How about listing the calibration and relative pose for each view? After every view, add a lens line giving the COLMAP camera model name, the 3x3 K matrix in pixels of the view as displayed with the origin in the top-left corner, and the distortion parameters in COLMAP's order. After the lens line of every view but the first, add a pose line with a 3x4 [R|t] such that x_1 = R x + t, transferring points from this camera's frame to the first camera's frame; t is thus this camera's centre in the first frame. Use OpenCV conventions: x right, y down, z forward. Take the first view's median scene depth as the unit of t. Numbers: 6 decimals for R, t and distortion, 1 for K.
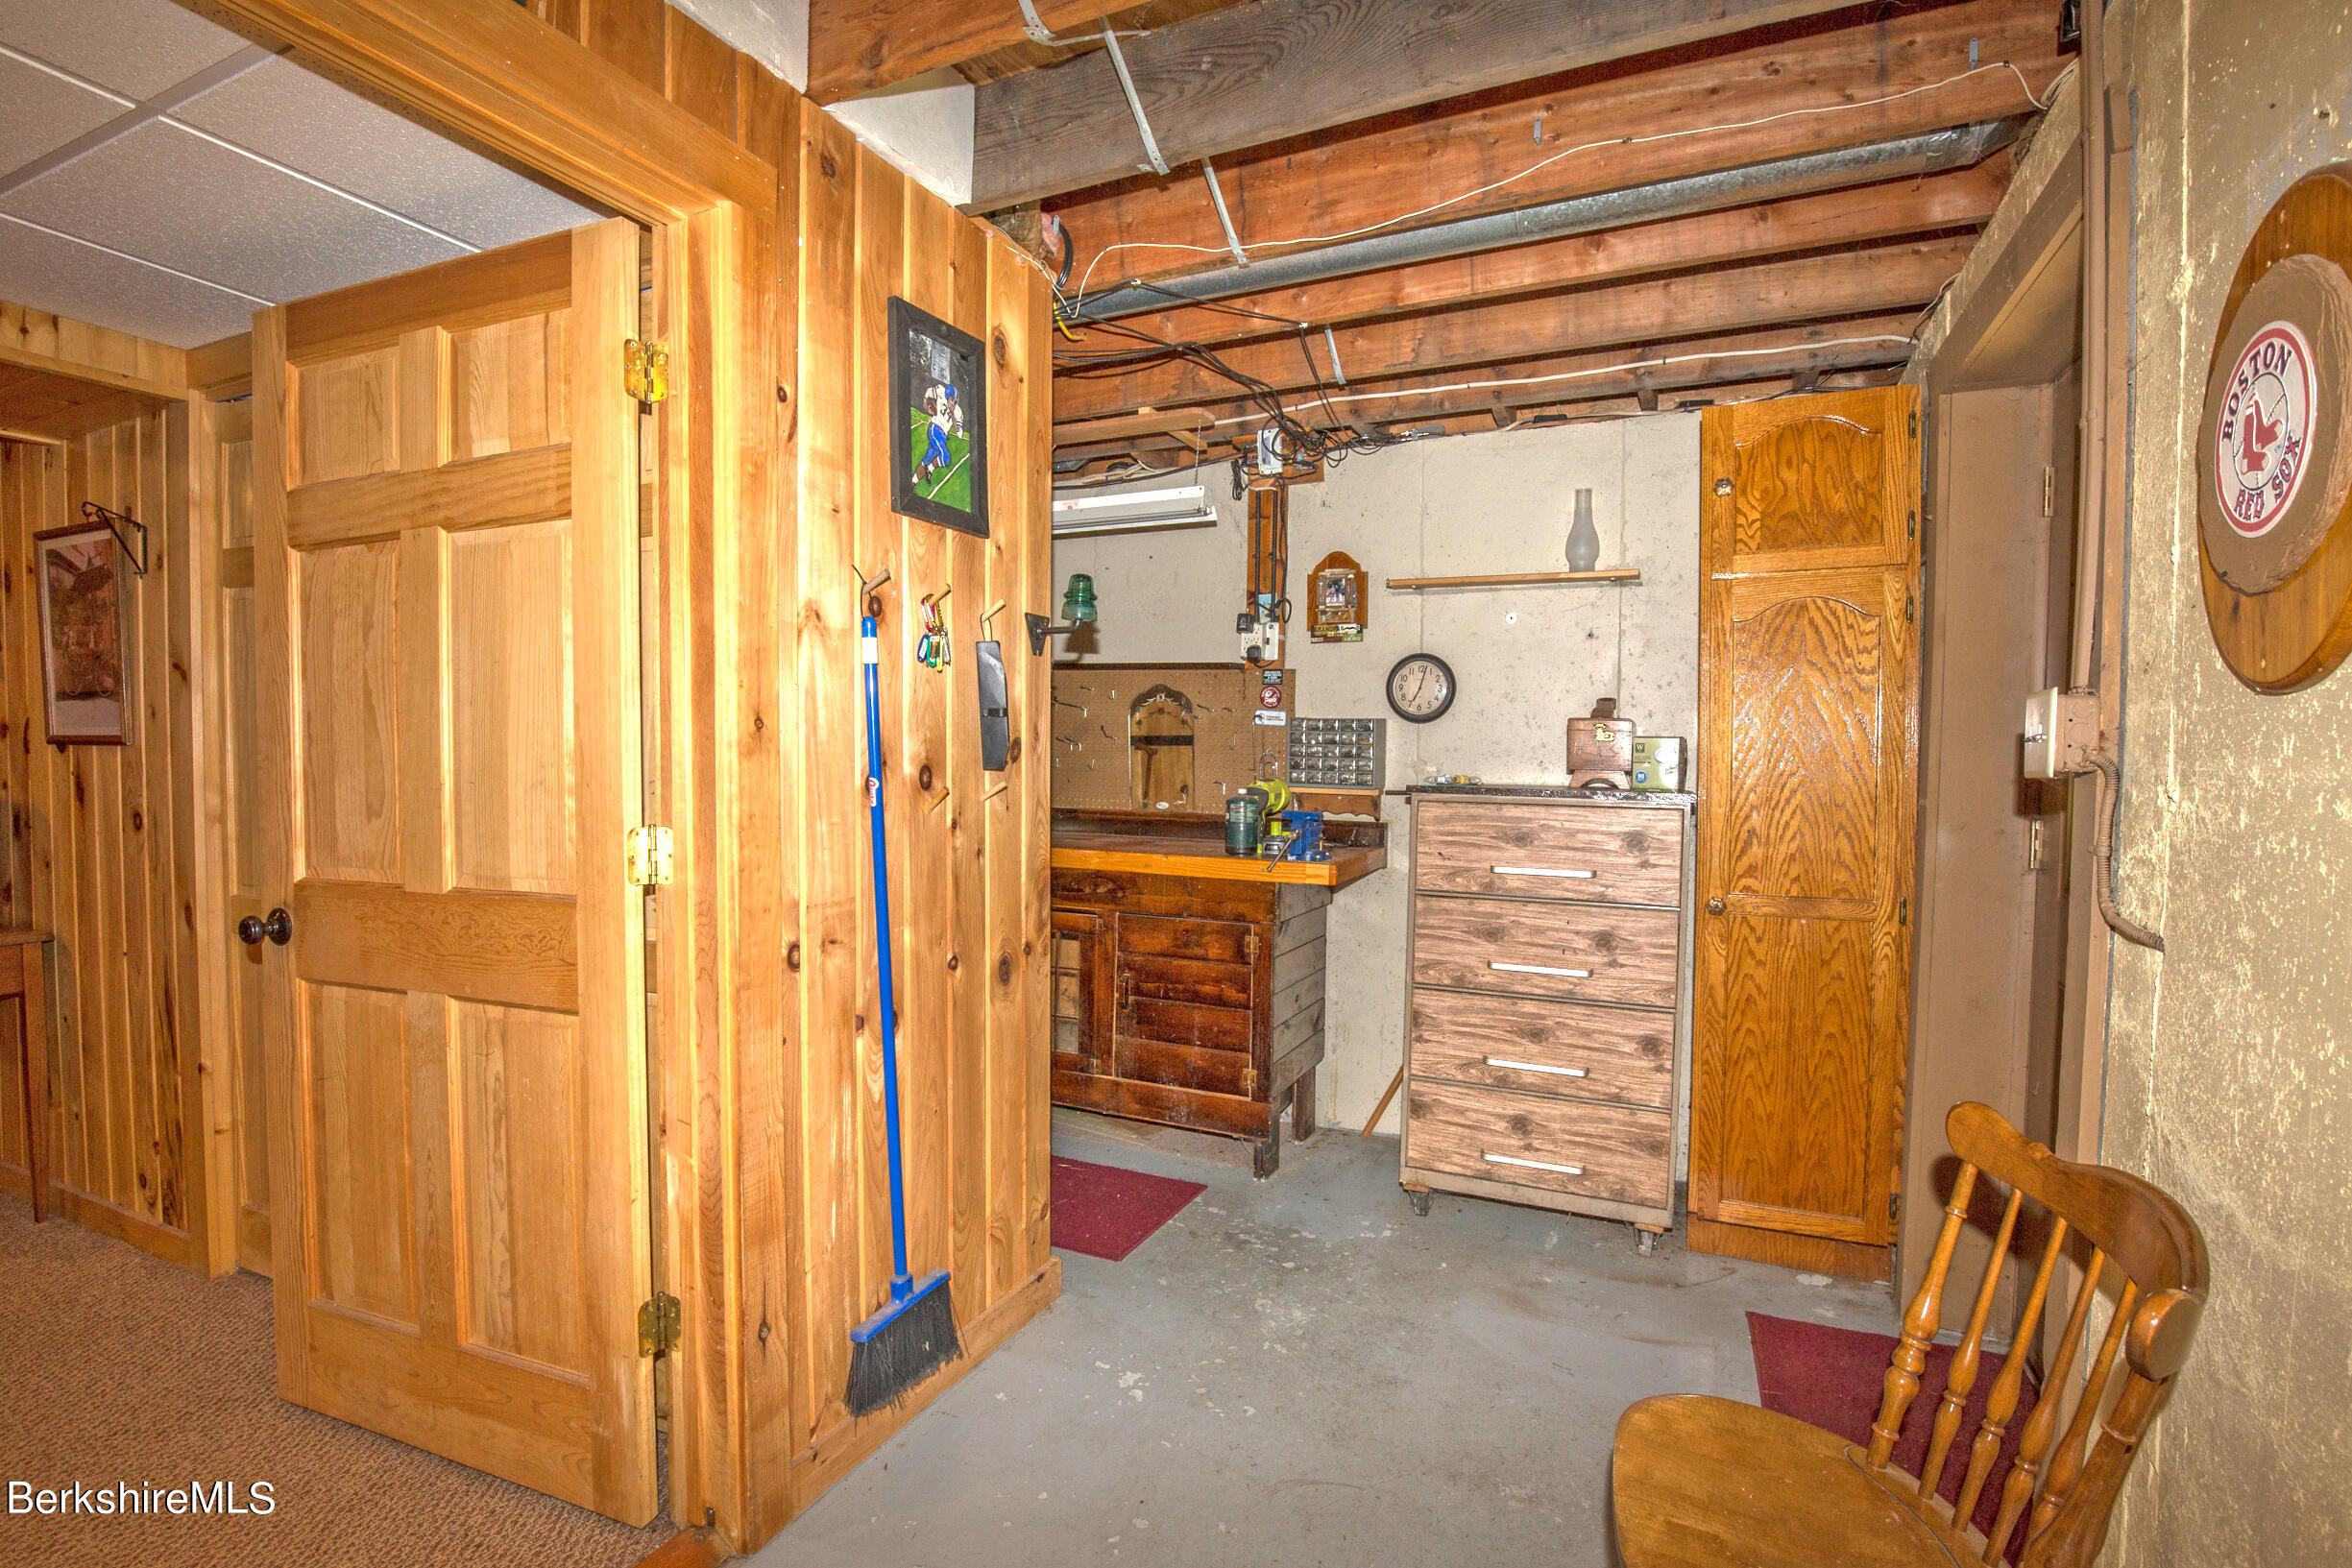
lens RADIAL K [[1121.8, 0, 1179.8], [0, 1121.8, 794.9], [0, 0, 1]] dist [-0.001048, -0.000339]
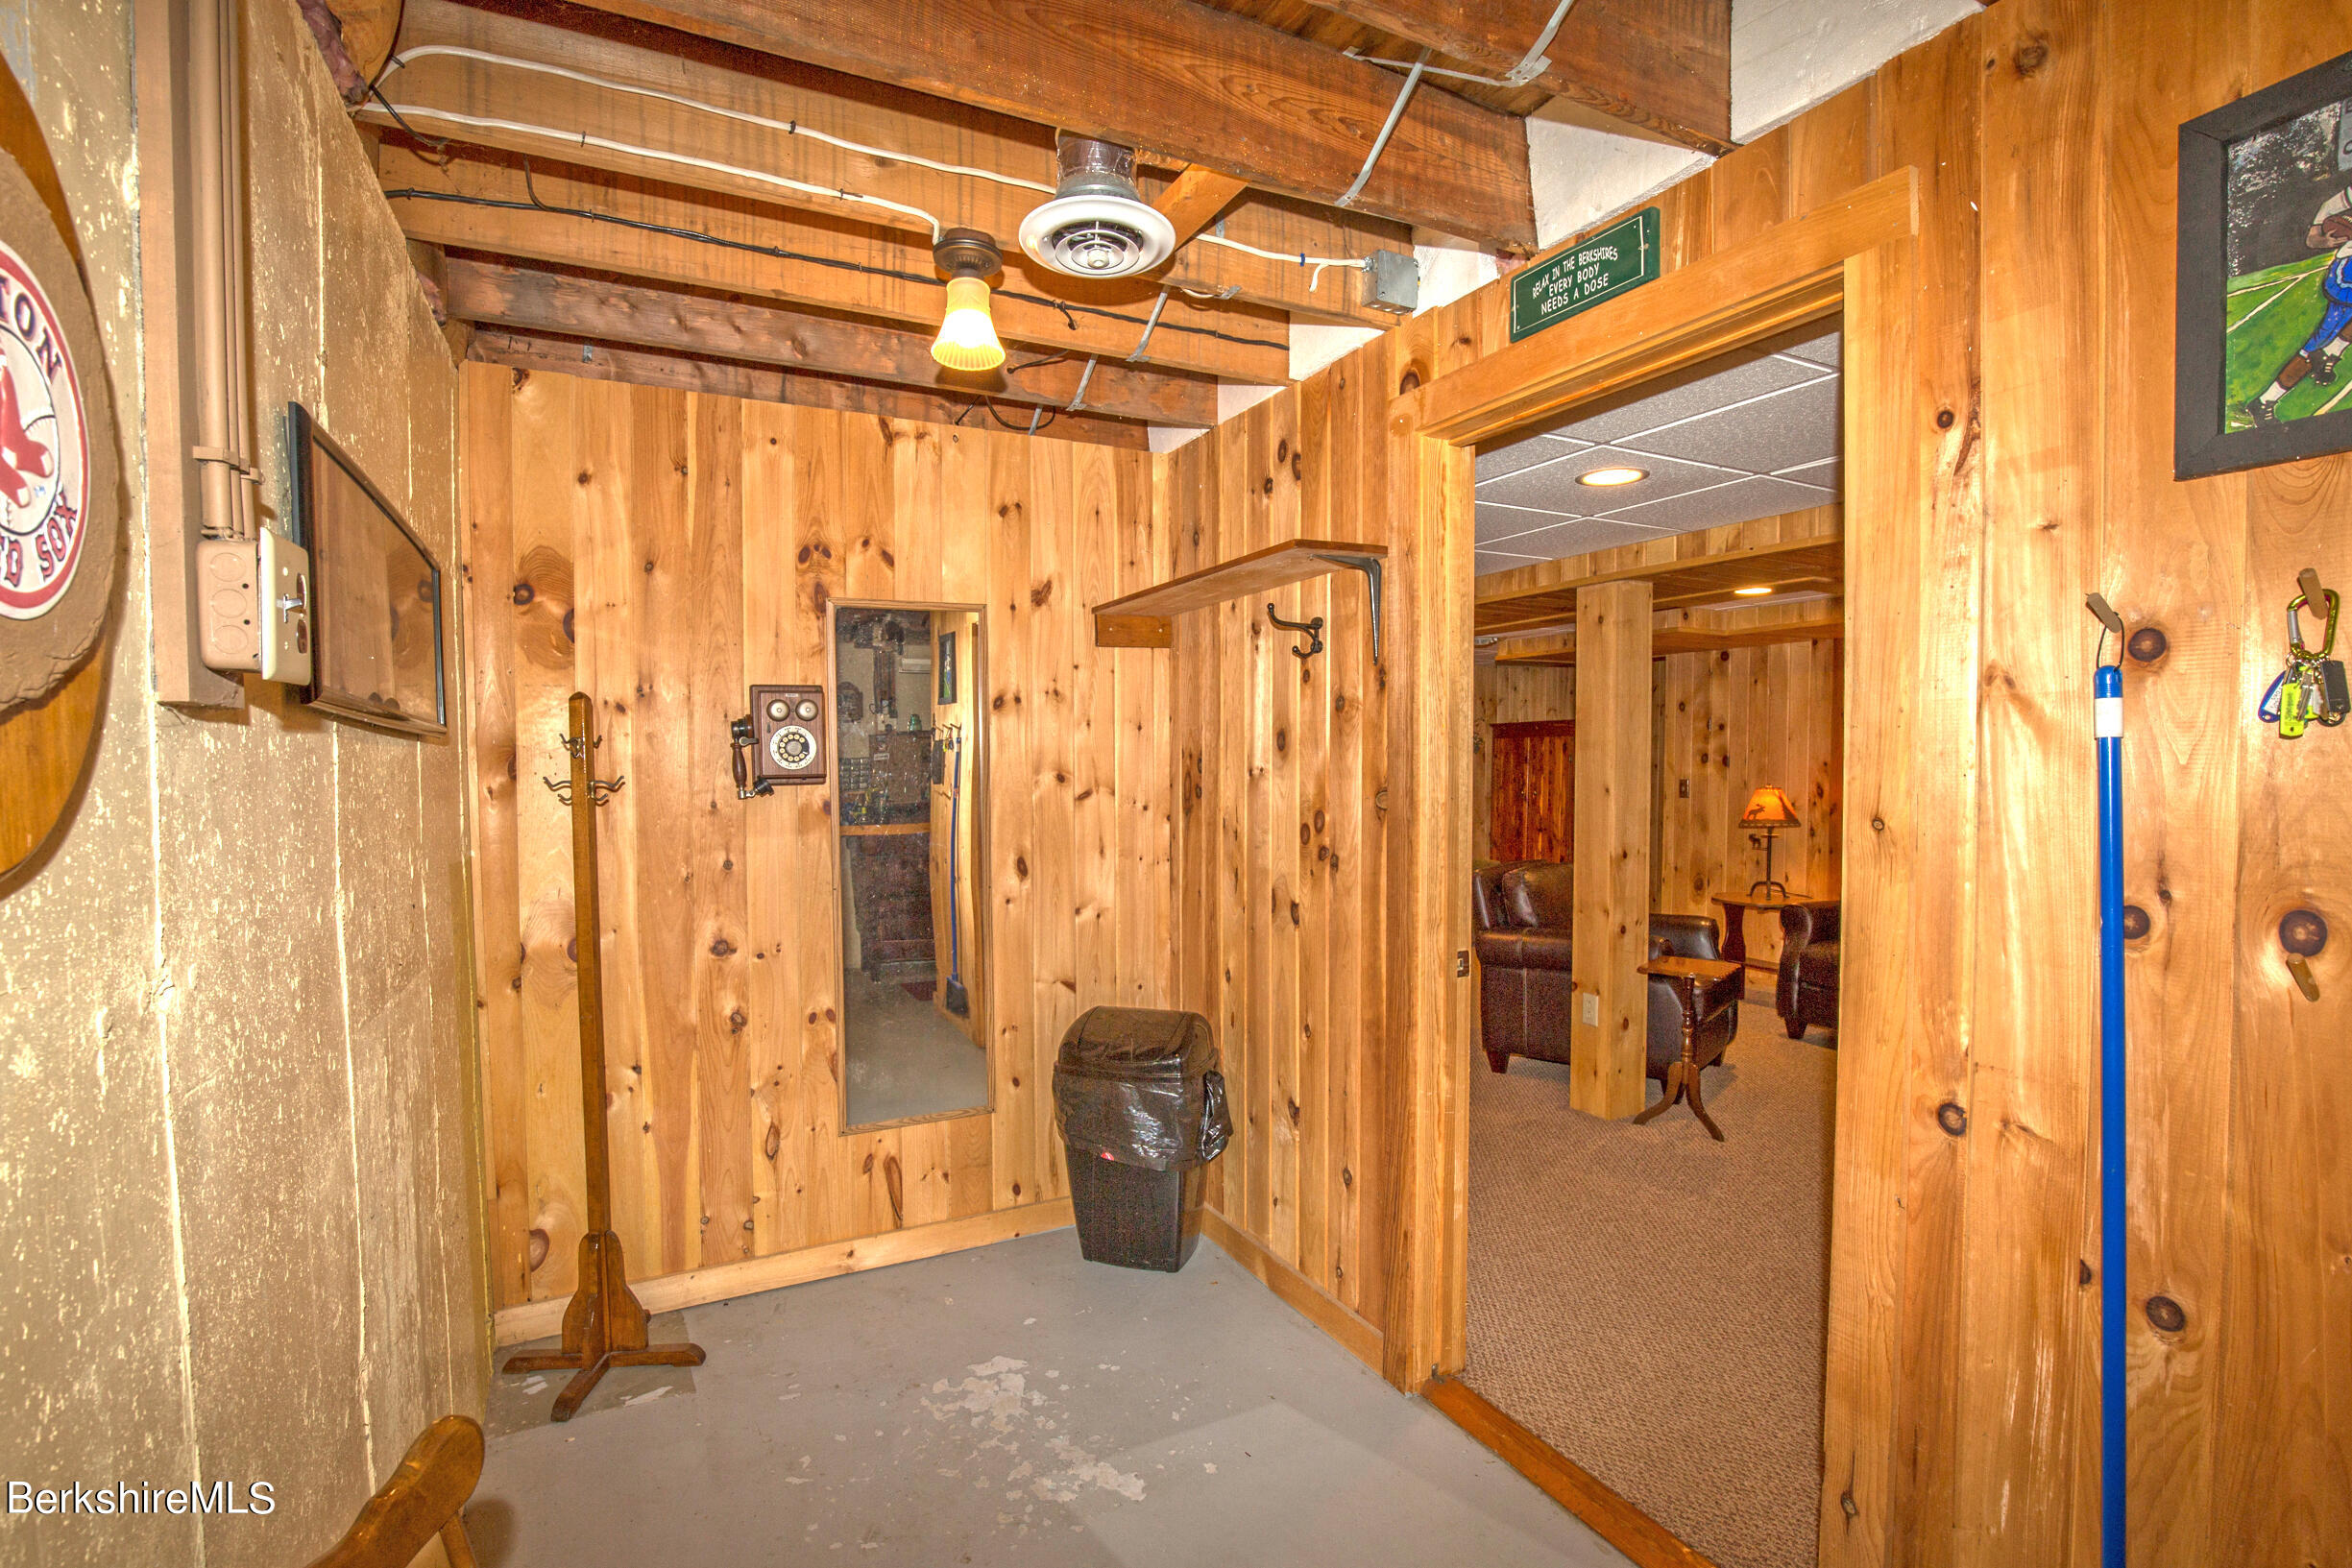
lens RADIAL K [[1121.8, 0, 1179.8], [0, 1121.8, 794.9], [0, 0, 1]] dist [-0.001048, -0.000339]
pose [[-0.621405, 0.027654, -0.783001, 0.569523], [-0.026577, 0.998058, 0.056342, -0.106303], [0.783038, 0.055821, -0.619463, 0.982745]]
